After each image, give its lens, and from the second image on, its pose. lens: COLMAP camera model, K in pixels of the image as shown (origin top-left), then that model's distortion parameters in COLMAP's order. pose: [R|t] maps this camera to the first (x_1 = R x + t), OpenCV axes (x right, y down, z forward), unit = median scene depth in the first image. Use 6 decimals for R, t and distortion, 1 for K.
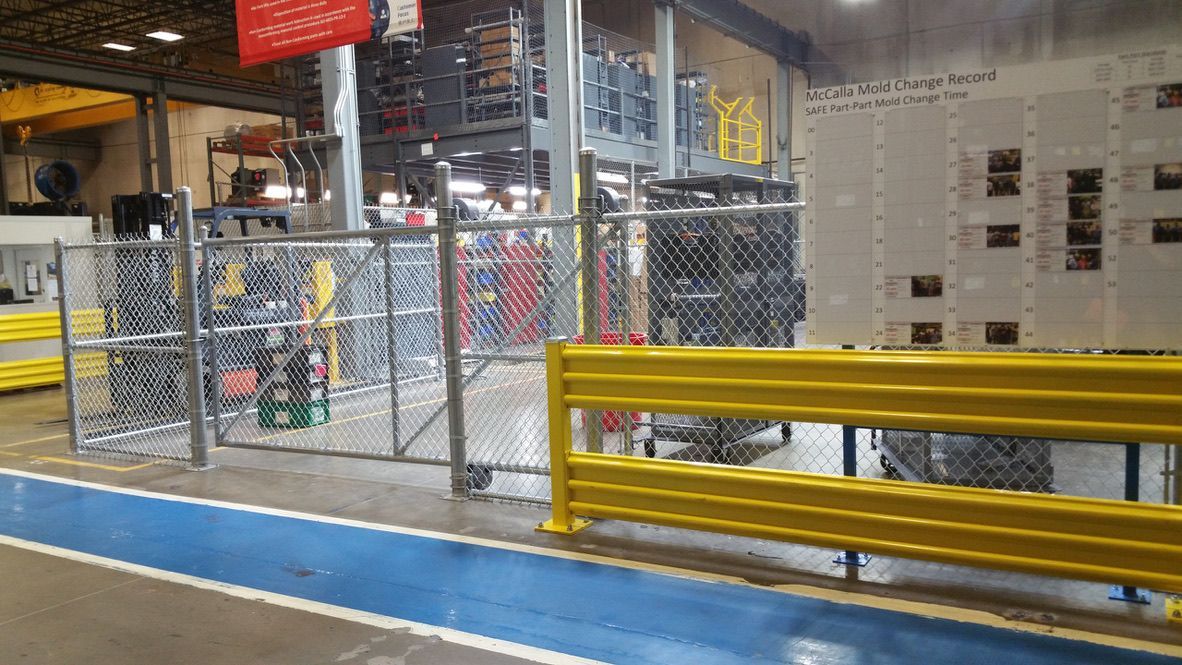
lens RADIAL K [[956.5, 0, 591.0], [0, 956.5, 332.5], [0, 0, 1]] dist [0.115913, -0.216282]
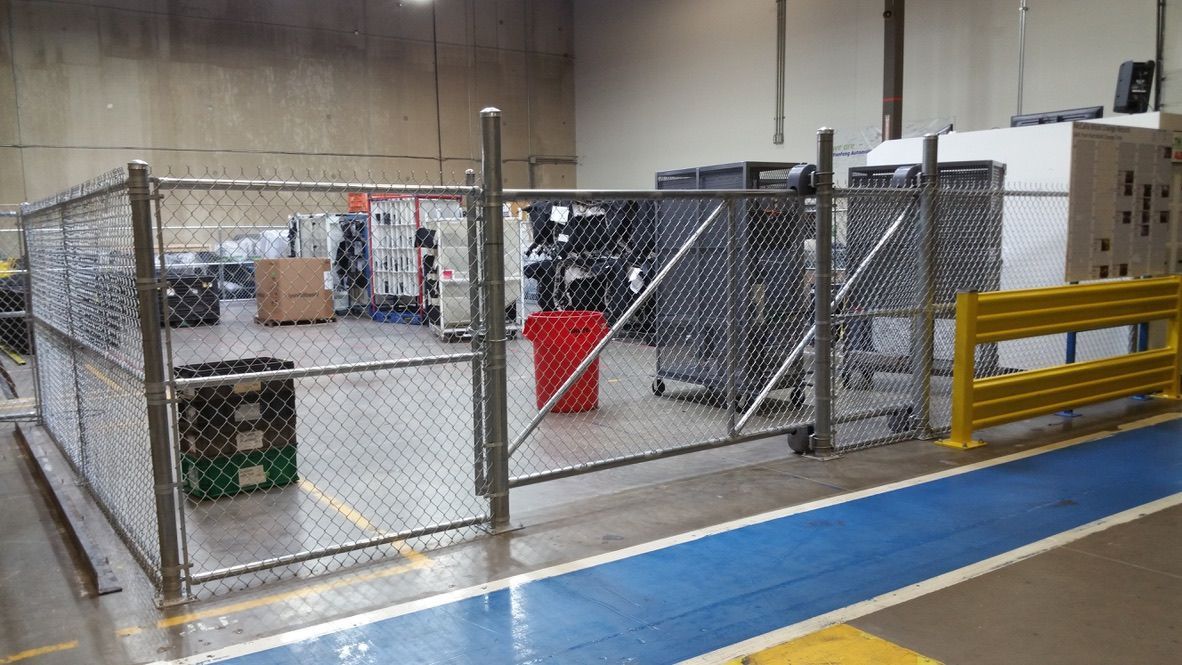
lens RADIAL K [[956.5, 0, 591.0], [0, 956.5, 332.5], [0, 0, 1]] dist [0.115913, -0.216282]
pose [[0.423292, -0.067926, 0.903444, -1.332574], [0.074773, 0.996403, 0.039882, -0.023599], [-0.902903, 0.050671, 0.426848, 0.895988]]
